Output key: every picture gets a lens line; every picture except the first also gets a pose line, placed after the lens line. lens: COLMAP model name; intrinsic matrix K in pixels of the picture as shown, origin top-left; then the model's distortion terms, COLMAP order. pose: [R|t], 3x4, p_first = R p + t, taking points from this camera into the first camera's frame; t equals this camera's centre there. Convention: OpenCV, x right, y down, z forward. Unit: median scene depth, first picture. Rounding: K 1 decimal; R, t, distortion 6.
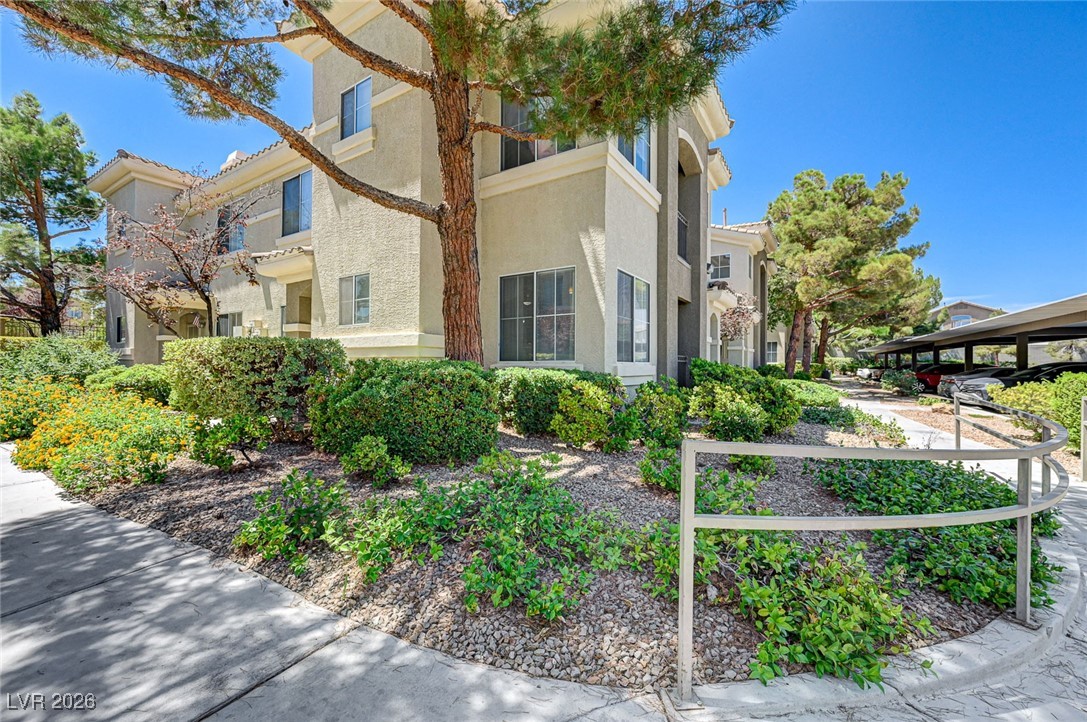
lens RADIAL K [[443.2, 0, 543.3], [0, 443.2, 360.9], [0, 0, 1]] dist [-0.000170, 0.000559]
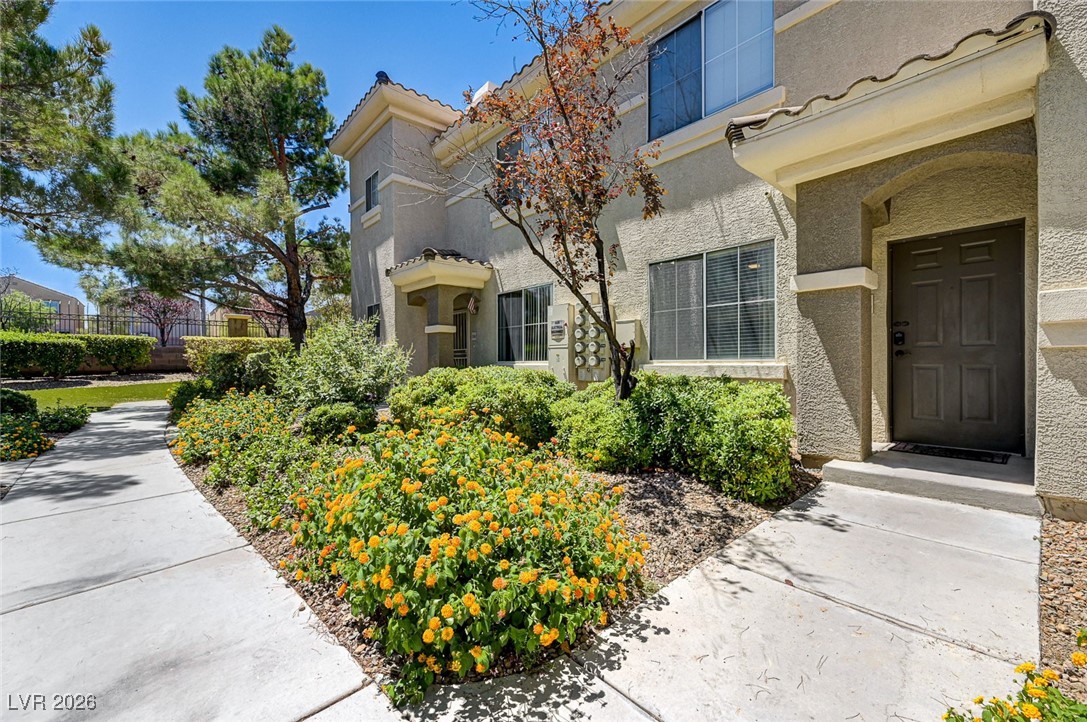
lens RADIAL K [[443.2, 0, 542.7], [0, 443.2, 362.5], [0, 0, 1]] dist [-0.000170, 0.000559]
pose [[0.961824, -0.005754, -0.273610, -0.433693], [0.008820, 0.999911, 0.009977, -0.002922], [0.273528, -0.012009, 0.961789, 0.316347]]
